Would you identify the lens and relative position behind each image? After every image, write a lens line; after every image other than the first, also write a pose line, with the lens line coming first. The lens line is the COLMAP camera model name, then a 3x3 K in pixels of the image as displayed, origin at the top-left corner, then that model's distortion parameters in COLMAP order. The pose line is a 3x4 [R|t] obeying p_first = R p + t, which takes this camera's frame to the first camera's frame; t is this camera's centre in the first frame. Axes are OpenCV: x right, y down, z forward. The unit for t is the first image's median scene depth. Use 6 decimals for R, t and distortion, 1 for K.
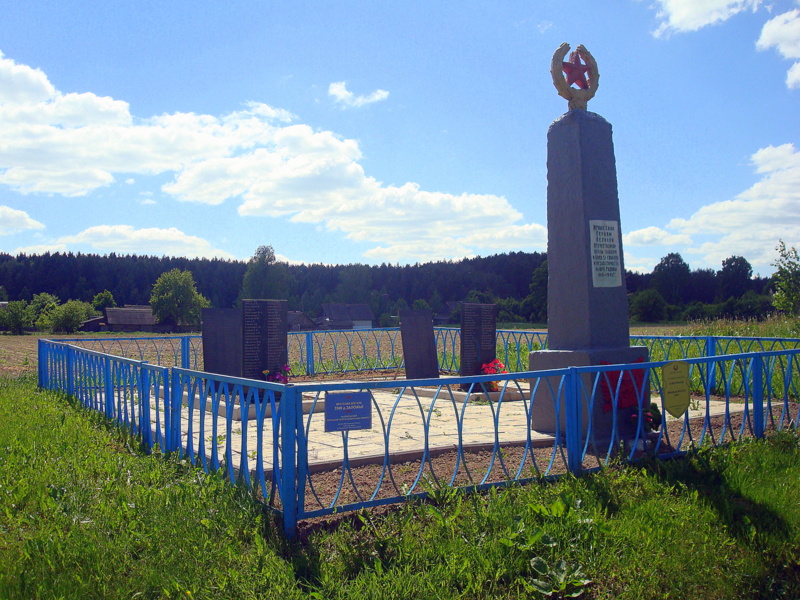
lens RADIAL K [[1117.7, 0, 400.0], [0, 1117.7, 300.0], [0, 0, 1]] dist [0.003489, -0.028090]
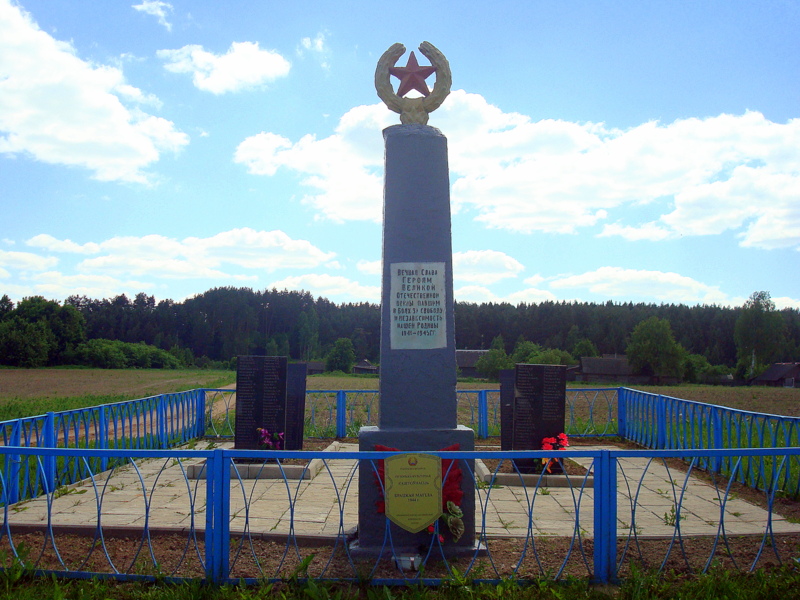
lens RADIAL K [[1117.7, 0, 400.0], [0, 1117.7, 300.0], [0, 0, 1]] dist [0.003489, -0.028090]
pose [[0.732331, -0.014723, -0.680789, 0.686993], [-0.011992, 0.999332, -0.034512, -0.018143], [0.680843, 0.033439, 0.731666, 0.418643]]
